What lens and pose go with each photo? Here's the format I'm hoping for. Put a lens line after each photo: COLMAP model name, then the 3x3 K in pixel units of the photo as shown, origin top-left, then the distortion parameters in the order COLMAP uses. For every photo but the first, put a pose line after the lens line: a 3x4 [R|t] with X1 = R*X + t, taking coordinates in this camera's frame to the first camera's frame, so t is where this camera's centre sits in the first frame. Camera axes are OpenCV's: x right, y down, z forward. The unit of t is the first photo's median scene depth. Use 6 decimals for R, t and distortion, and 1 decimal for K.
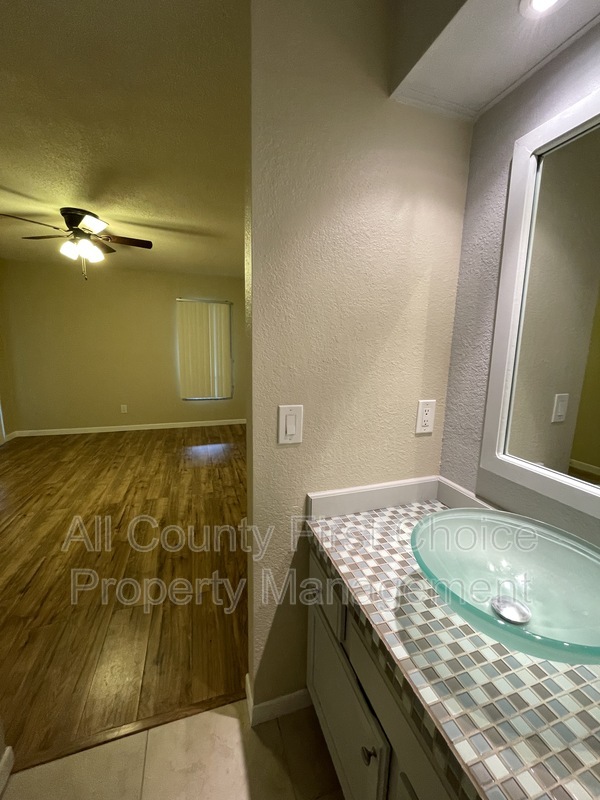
lens RADIAL K [[324.2, 0, 302.8], [0, 324.2, 397.8], [0, 0, 1]] dist [-0.003835, 0.000295]
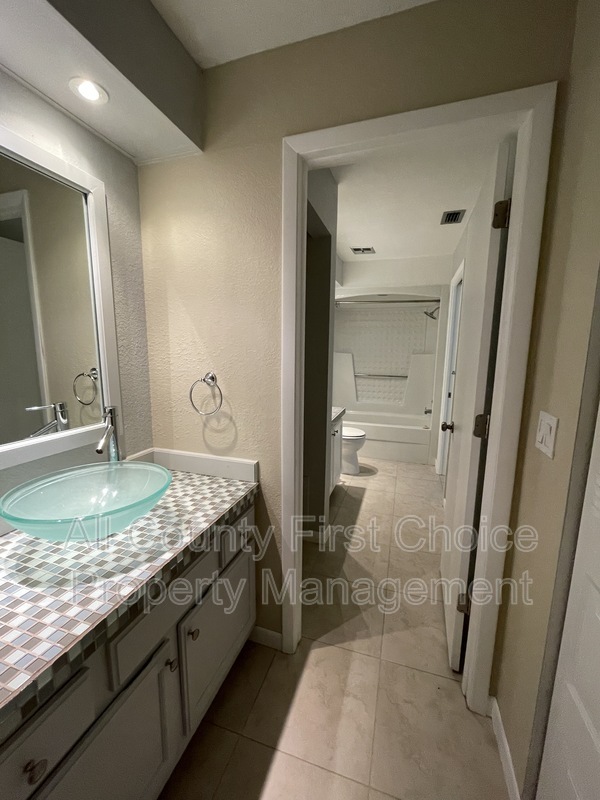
lens RADIAL K [[324.2, 0, 302.9], [0, 324.2, 400.6], [0, 0, 1]] dist [-0.003835, 0.000295]
pose [[-0.804064, -0.115143, 0.583286, -0.551691], [0.073851, 0.954127, 0.290152, -0.125699], [-0.589938, 0.276377, -0.758676, 0.940129]]
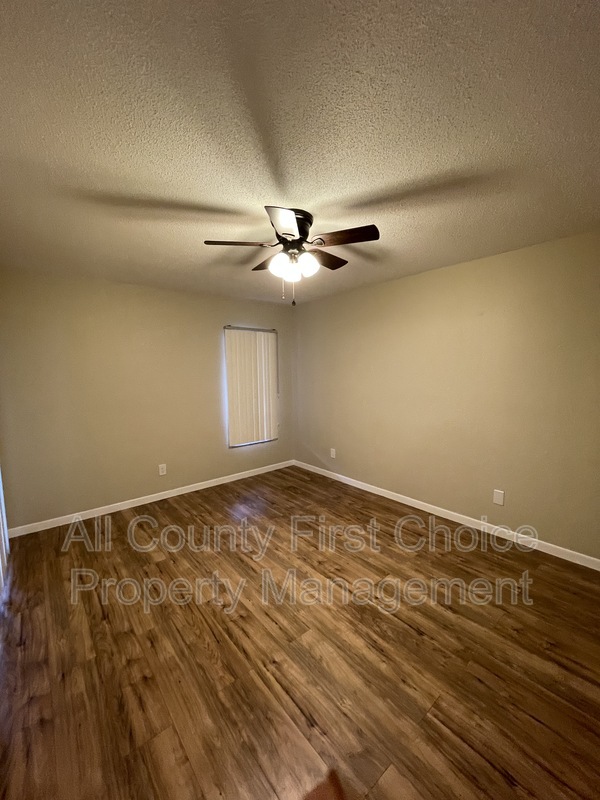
lens RADIAL K [[324.2, 0, 301.8], [0, 324.2, 398.1], [0, 0, 1]] dist [-0.003835, 0.000295]
pose [[0.928529, -0.069583, 0.364682, -2.492007], [0.094316, 0.994264, -0.050430, -0.300293], [-0.359081, 0.081221, 0.929765, 0.841180]]
